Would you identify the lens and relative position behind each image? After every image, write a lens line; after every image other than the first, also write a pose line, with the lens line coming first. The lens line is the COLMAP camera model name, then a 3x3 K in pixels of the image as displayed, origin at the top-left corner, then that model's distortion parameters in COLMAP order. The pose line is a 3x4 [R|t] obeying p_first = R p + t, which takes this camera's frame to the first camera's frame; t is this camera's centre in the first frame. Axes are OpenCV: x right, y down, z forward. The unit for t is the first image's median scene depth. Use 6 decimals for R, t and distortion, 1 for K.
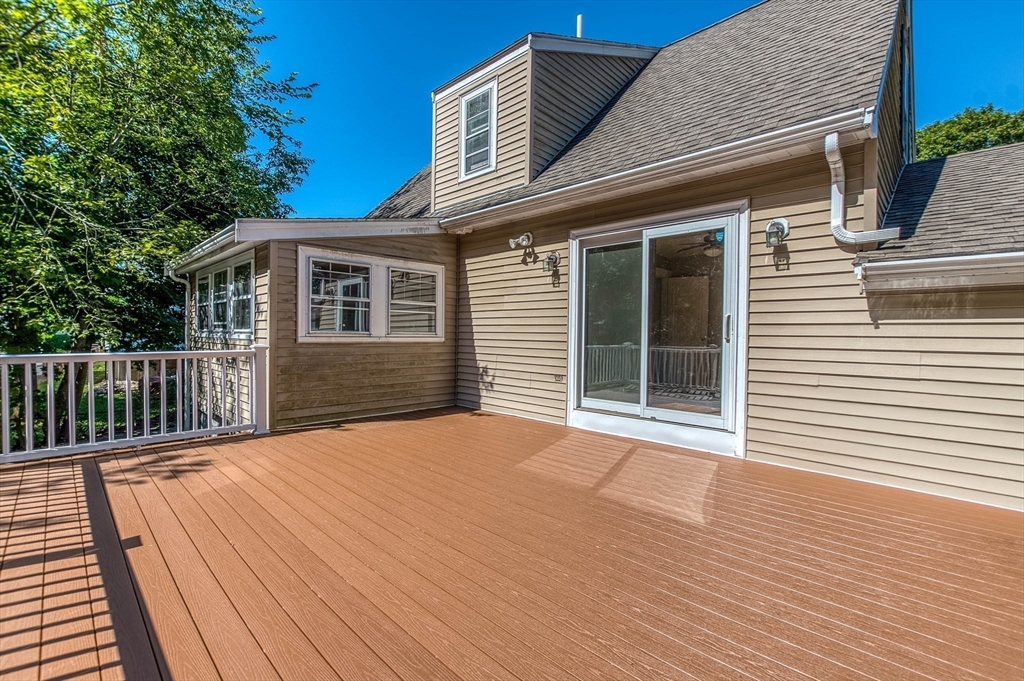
lens RADIAL K [[446.5, 0, 512.0], [0, 446.5, 340.5], [0, 0, 1]] dist [0.000170, 0.000003]
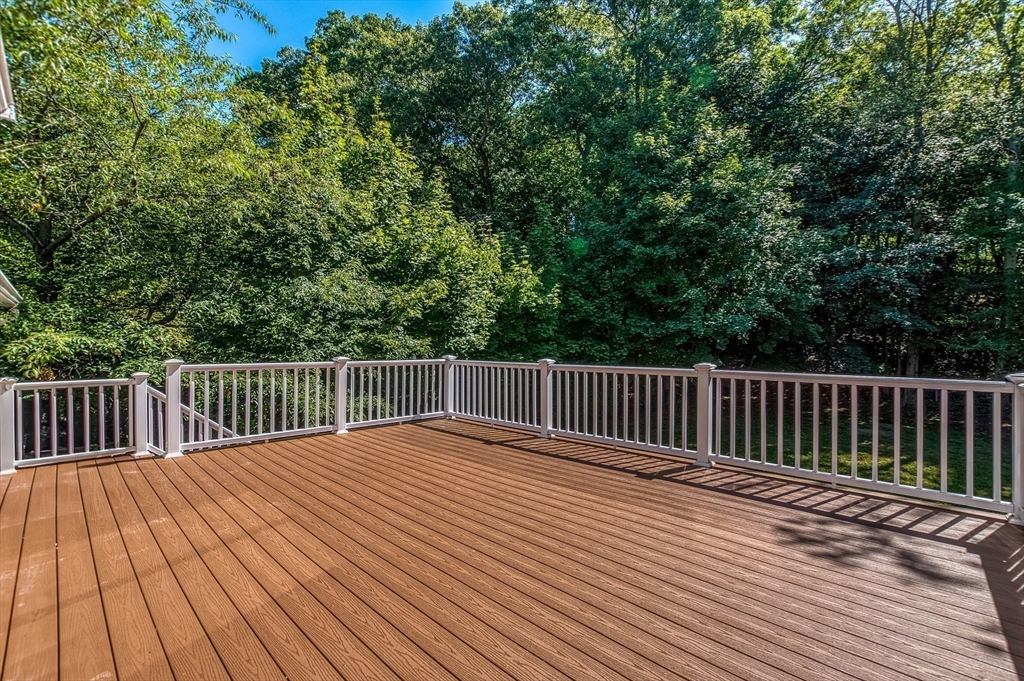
lens RADIAL K [[446.5, 0, 512.0], [0, 446.5, 340.5], [0, 0, 1]] dist [0.000170, 0.000003]
pose [[-0.999318, -0.008287, 0.035972, -0.424240], [-0.007348, 0.999631, 0.026163, -0.048935], [-0.036176, 0.025880, -0.999010, 2.379710]]
